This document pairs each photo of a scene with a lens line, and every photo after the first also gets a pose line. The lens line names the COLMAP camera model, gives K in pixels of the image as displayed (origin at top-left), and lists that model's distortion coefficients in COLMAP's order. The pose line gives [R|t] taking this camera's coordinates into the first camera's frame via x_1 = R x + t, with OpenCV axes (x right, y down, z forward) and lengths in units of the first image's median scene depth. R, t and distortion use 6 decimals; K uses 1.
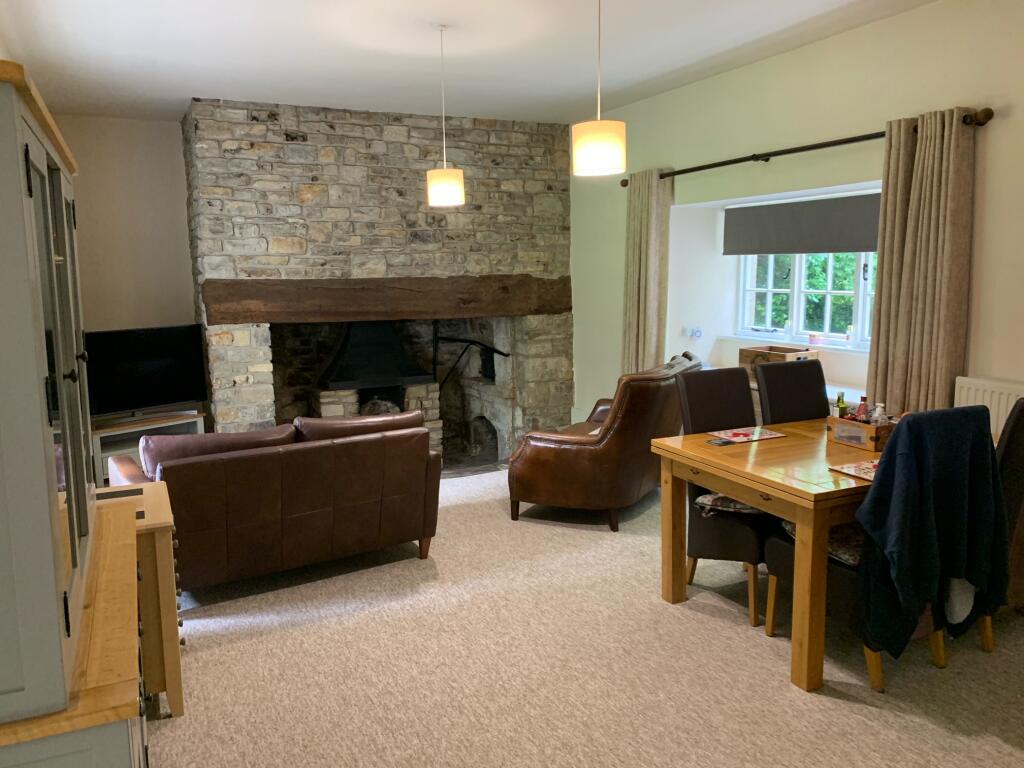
lens RADIAL K [[793.5, 0, 519.0], [0, 793.5, 386.8], [0, 0, 1]] dist [0.004166, -0.056461]
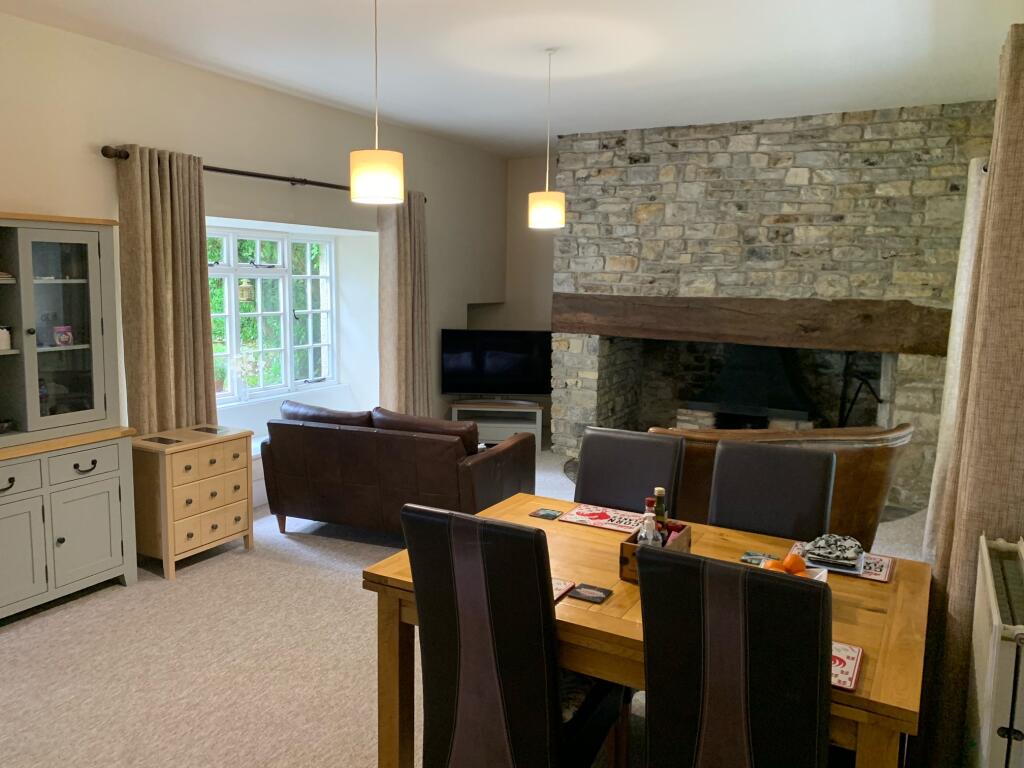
lens RADIAL K [[793.5, 0, 513.7], [0, 793.5, 383.5], [0, 0, 1]] dist [0.004166, -0.056461]
pose [[0.565148, 0.127748, -0.815039, 0.477865], [-0.142025, 0.988254, 0.056417, -0.055620], [0.812673, 0.083872, 0.576653, 0.270009]]
